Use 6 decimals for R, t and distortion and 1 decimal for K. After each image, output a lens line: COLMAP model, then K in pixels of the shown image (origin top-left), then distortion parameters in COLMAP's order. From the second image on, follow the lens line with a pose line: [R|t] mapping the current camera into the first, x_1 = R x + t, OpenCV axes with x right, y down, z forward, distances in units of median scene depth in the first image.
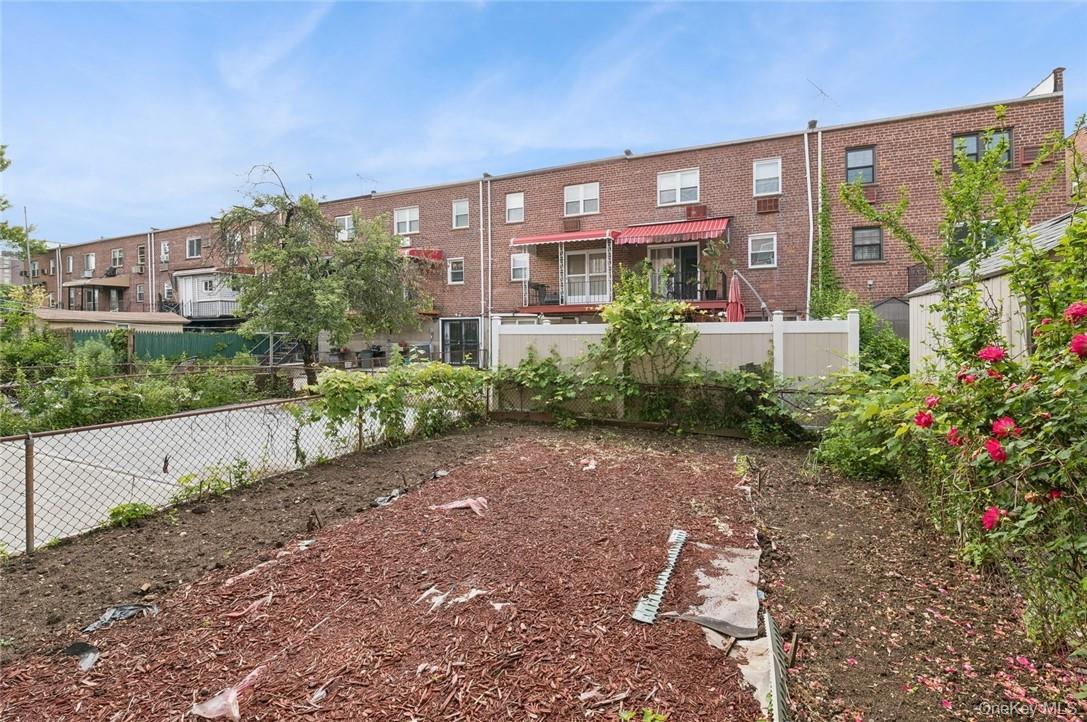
lens RADIAL K [[486.2, 0, 546.5], [0, 486.2, 342.6], [0, 0, 1]] dist [-0.000389, -0.009811]
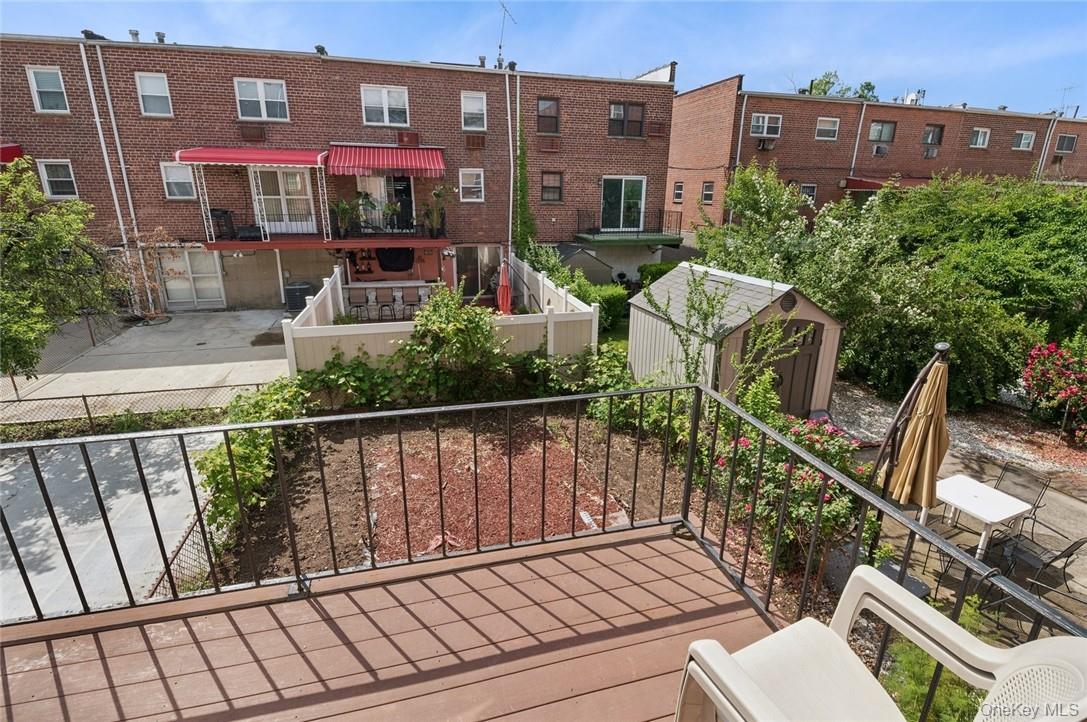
lens RADIAL K [[525.6, 0, 543.5], [0, 525.6, 361.0], [0, 0, 1]] dist [0.001335, 0.000142]
pose [[0.767300, -0.194810, 0.610983, -0.229702], [-0.001201, 0.952304, 0.305148, -0.183918], [-0.641287, -0.234874, 0.730469, -0.040977]]
